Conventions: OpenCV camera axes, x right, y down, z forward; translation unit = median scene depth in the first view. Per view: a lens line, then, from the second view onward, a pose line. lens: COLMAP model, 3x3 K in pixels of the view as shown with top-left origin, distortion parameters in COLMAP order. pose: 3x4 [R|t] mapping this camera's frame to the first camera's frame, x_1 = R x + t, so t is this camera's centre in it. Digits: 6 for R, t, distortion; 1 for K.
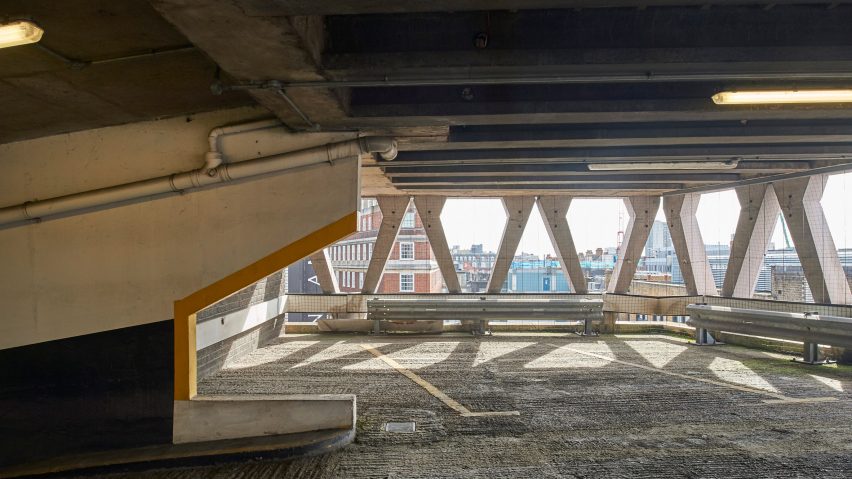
lens RADIAL K [[607.6, 0, 426.5], [0, 607.6, 244.9], [0, 0, 1]] dist [-0.006550, -0.000427]
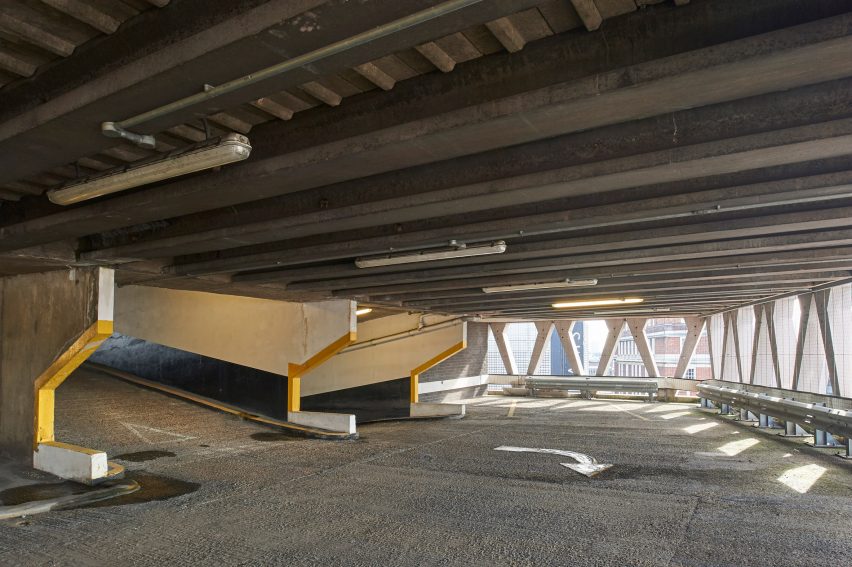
lens RADIAL K [[568.6, 0, 426.8], [0, 568.6, 282.6], [0, 0, 1]] dist [0.000328, -0.000312]
pose [[0.867380, -0.061186, -0.493871, 0.725518], [0.011813, 0.994665, -0.102483, -0.037154], [0.497507, 0.083057, 0.863475, -0.979270]]
